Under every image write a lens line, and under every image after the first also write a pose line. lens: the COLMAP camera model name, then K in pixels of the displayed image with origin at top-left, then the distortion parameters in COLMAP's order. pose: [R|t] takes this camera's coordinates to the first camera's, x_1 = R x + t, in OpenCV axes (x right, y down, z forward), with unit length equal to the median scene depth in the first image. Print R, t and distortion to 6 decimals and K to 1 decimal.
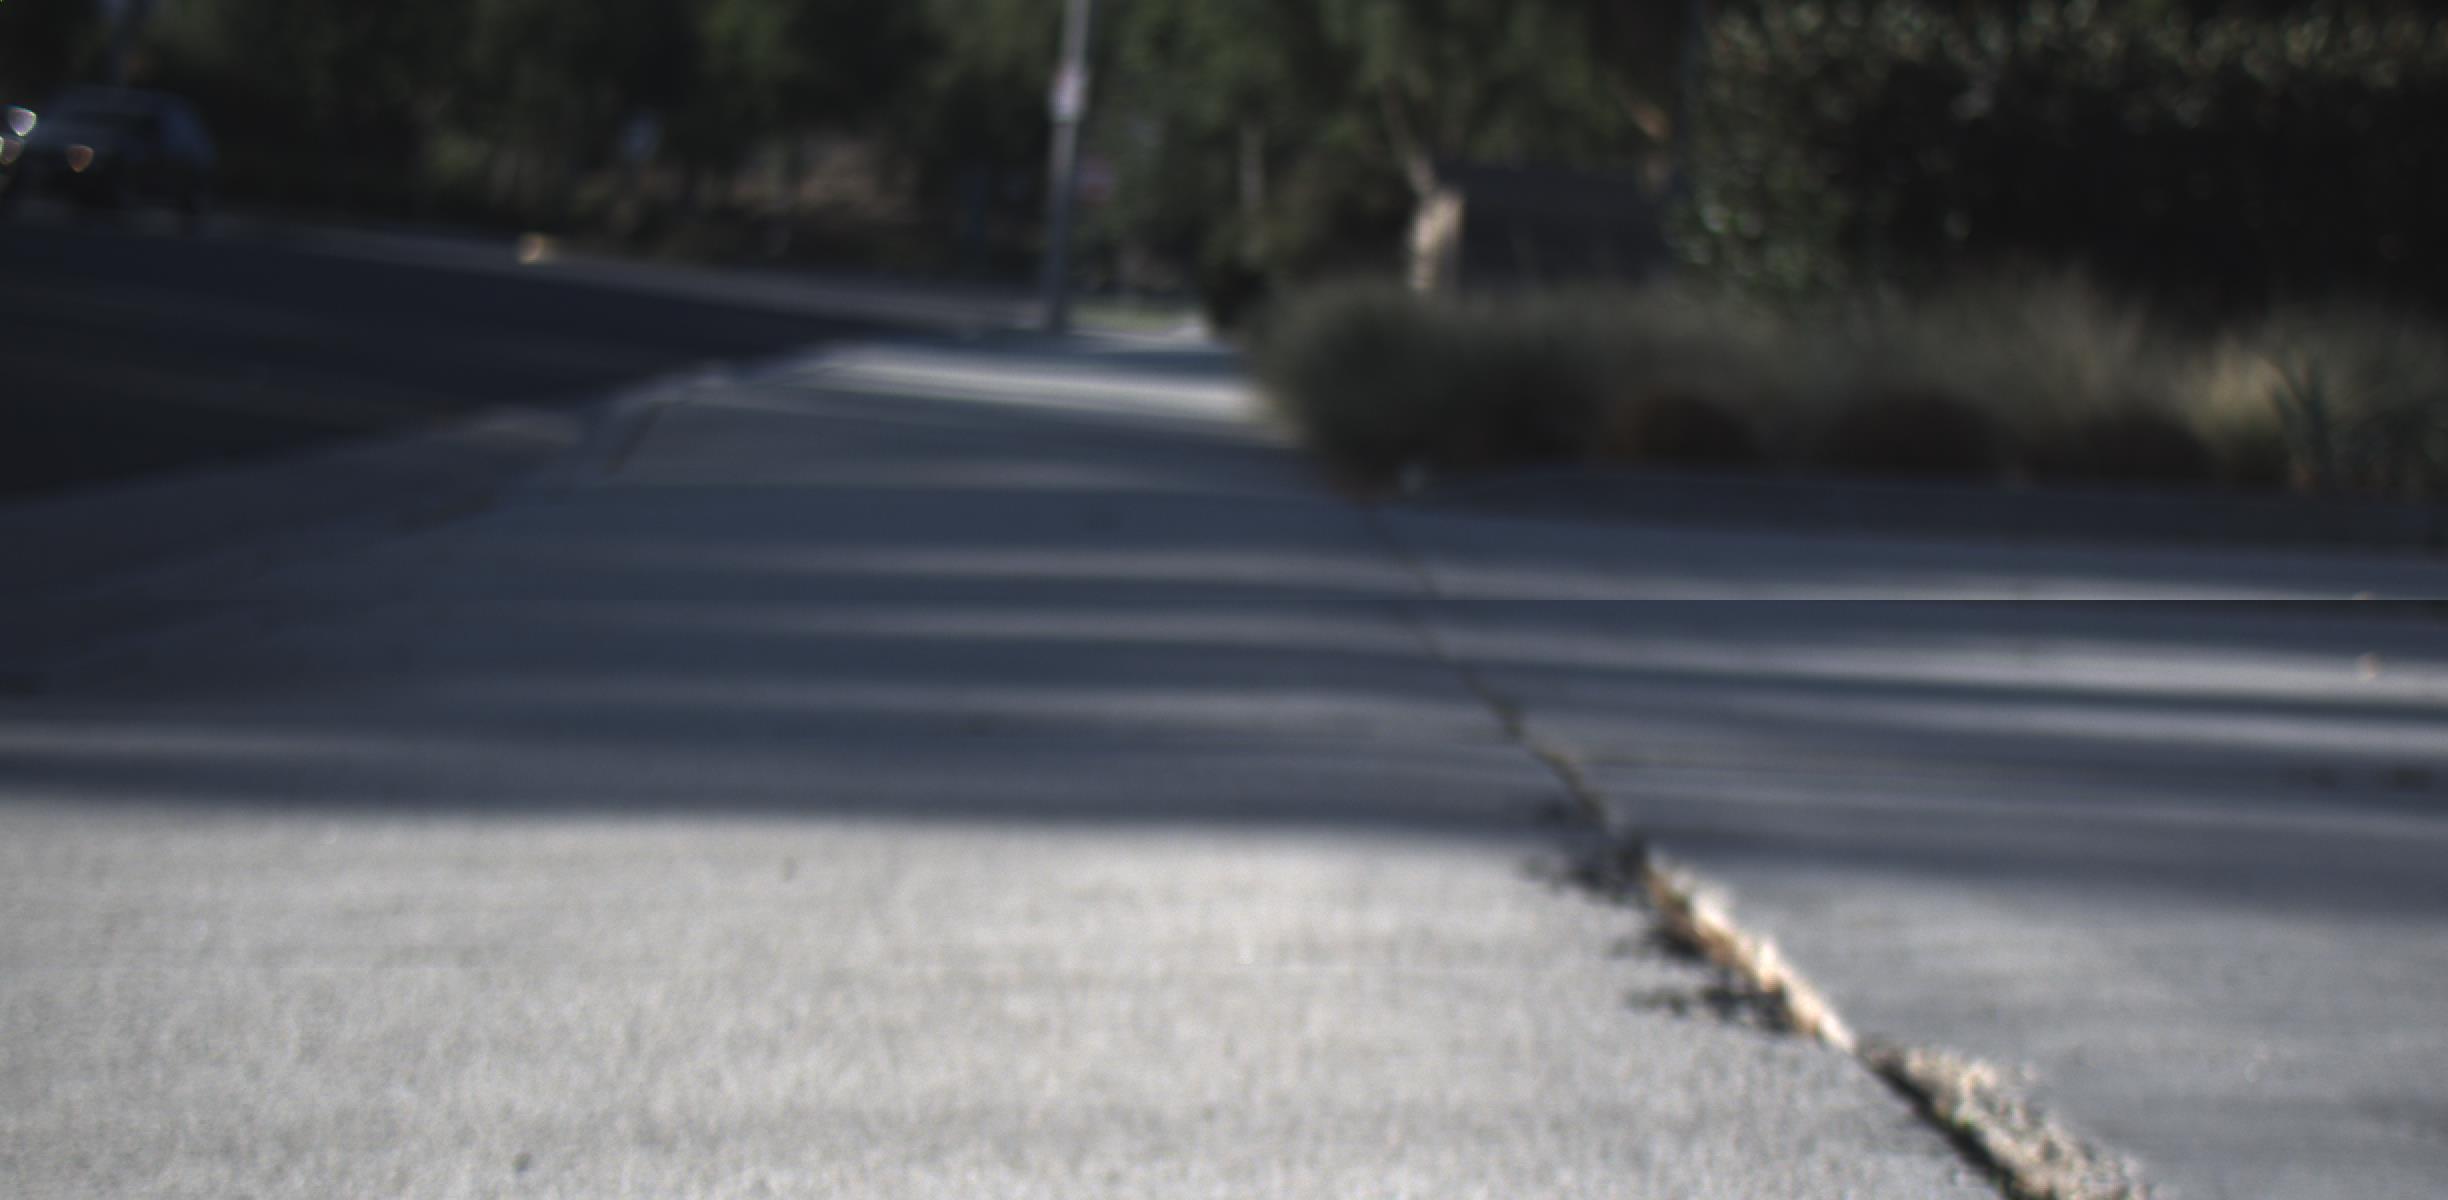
lens RADIAL K [[4529.3, 0, 1229.0], [0, 4529.3, 600.0], [0, 0, 1]] dist [-0.043056, 0.449988]
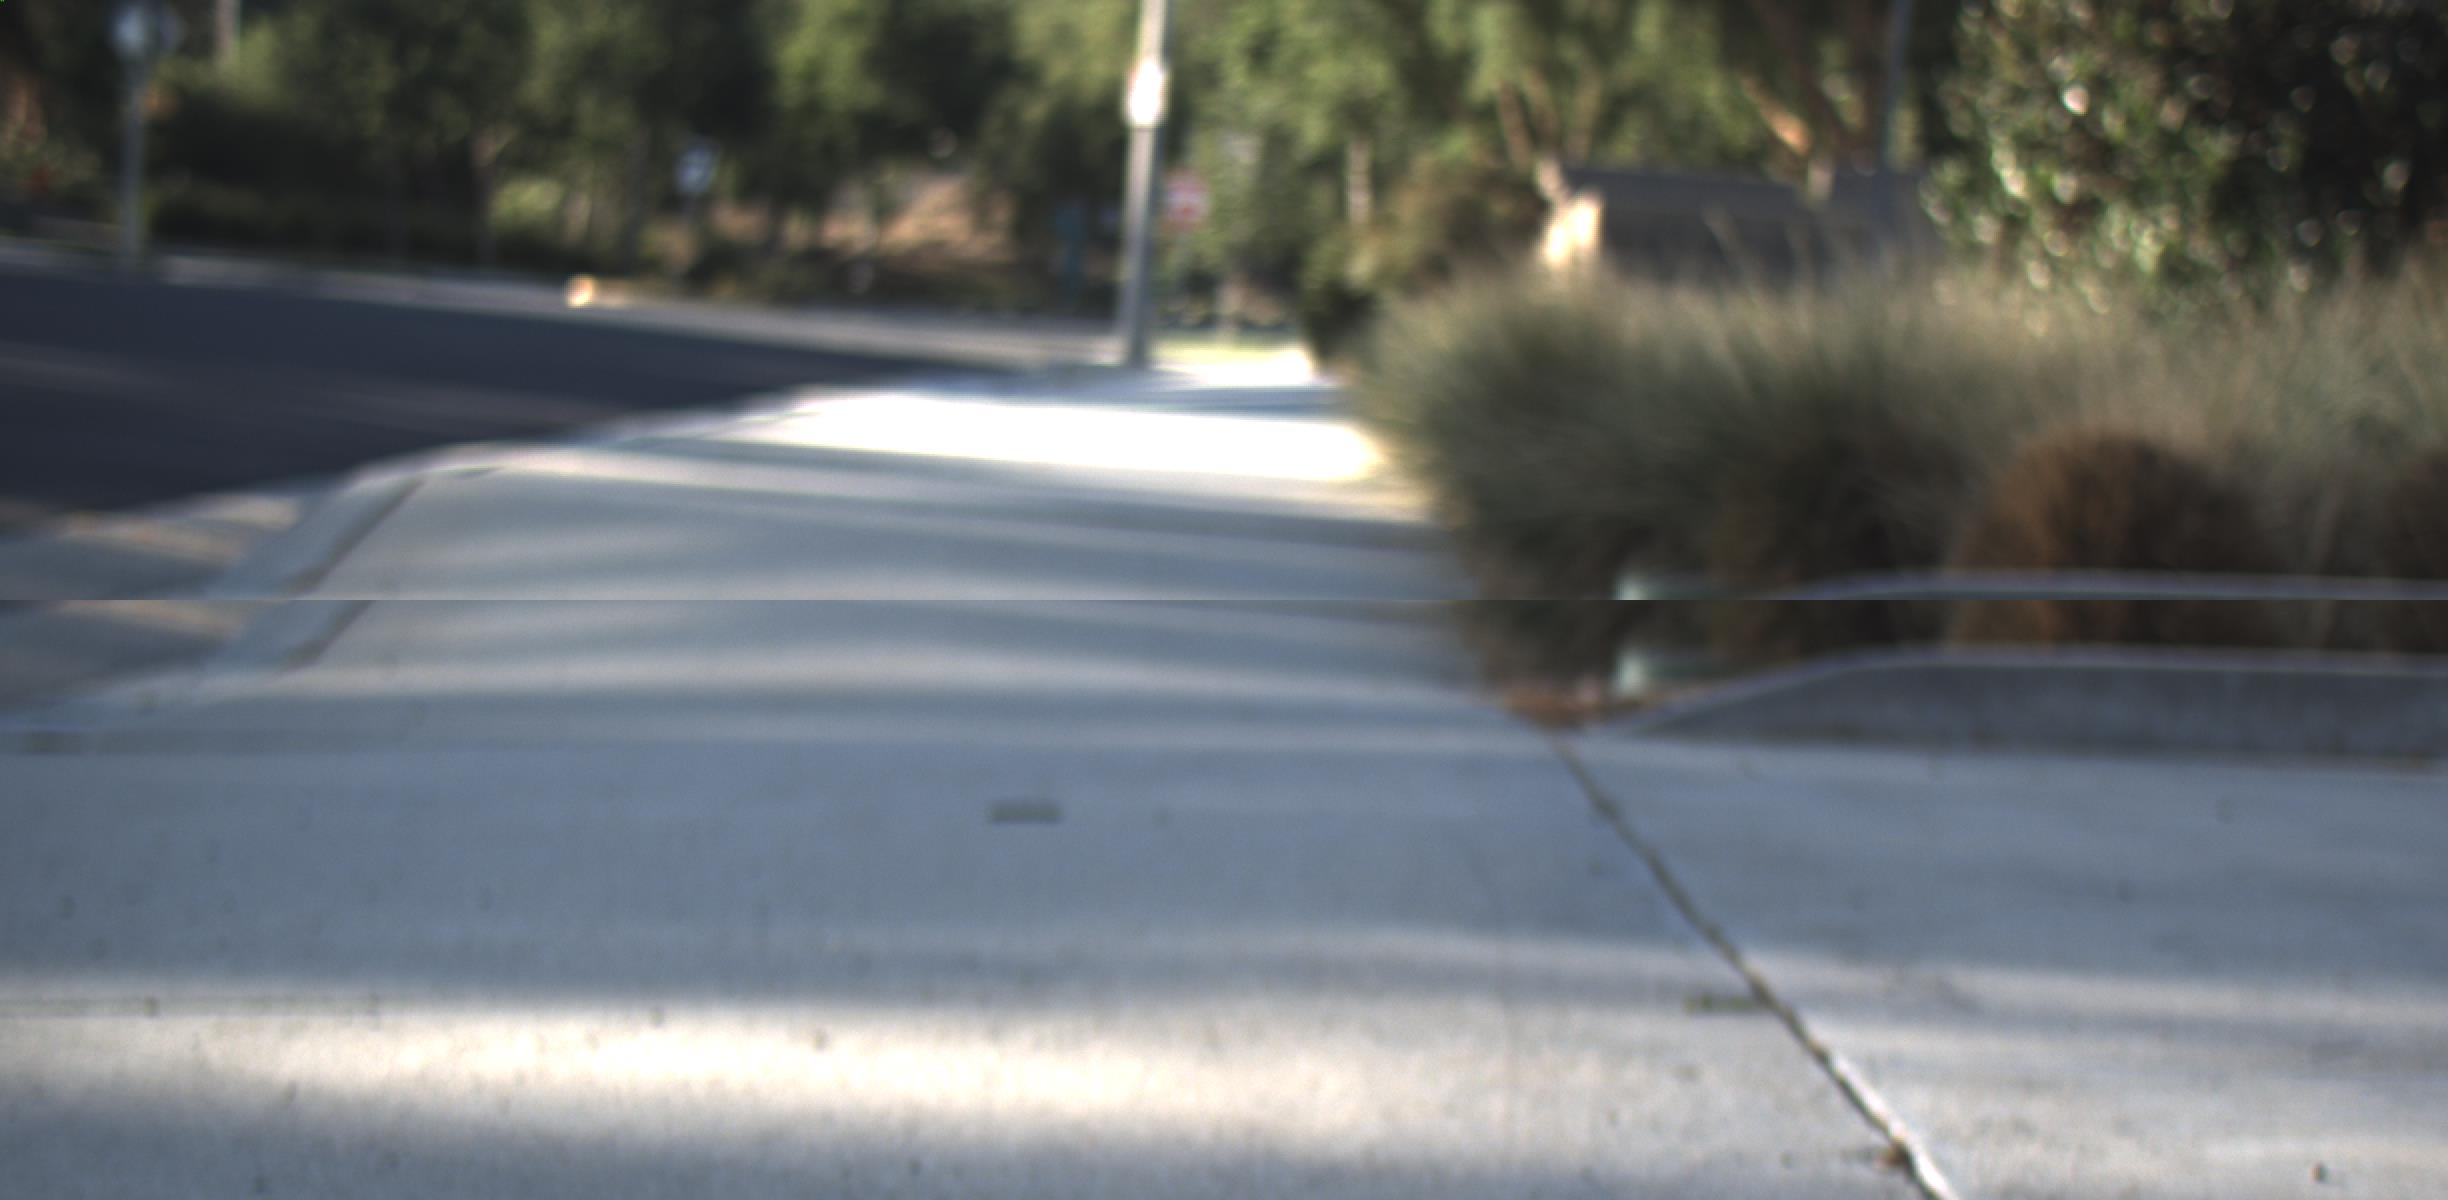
lens RADIAL K [[4529.3, 0, 1229.0], [0, 4529.3, 600.0], [0, 0, 1]] dist [-0.043056, 0.449988]
pose [[0.999526, -0.017332, -0.025430, 0.001341], [0.017115, 0.999815, -0.008729, -0.006461], [0.025577, 0.008290, 0.999638, 0.124238]]
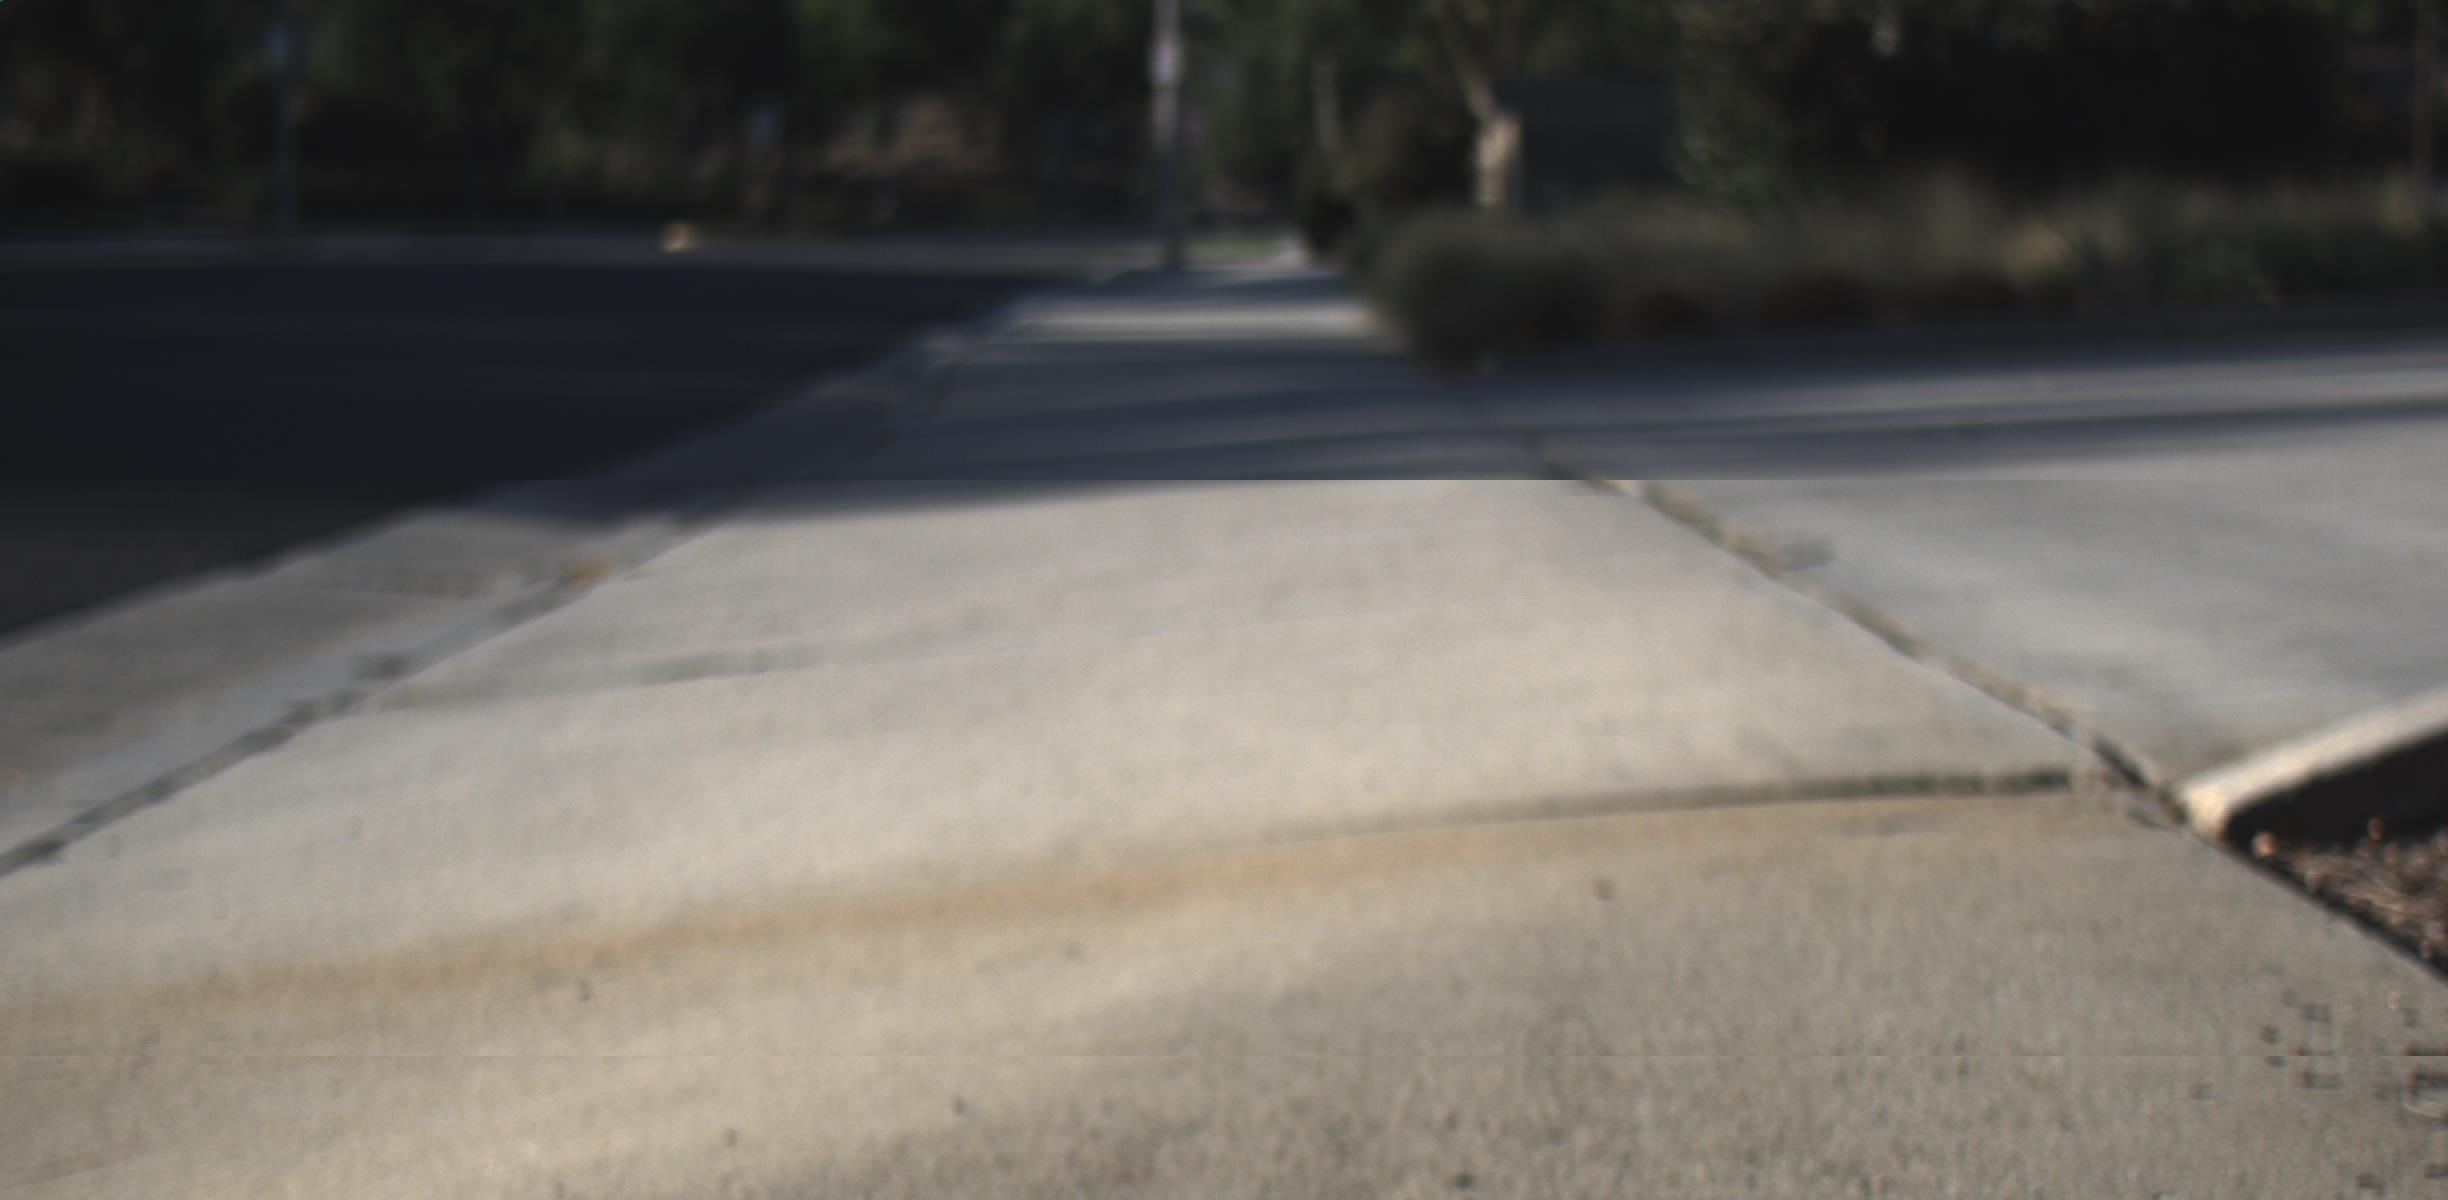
lens RADIAL K [[4529.3, 0, 1229.0], [0, 4529.3, 600.0], [0, 0, 1]] dist [-0.043056, 0.449988]
pose [[0.995121, -0.095412, -0.025114, -0.003894], [0.095864, 0.995241, 0.017472, 0.004787], [0.023327, -0.019794, 0.999532, -0.137791]]
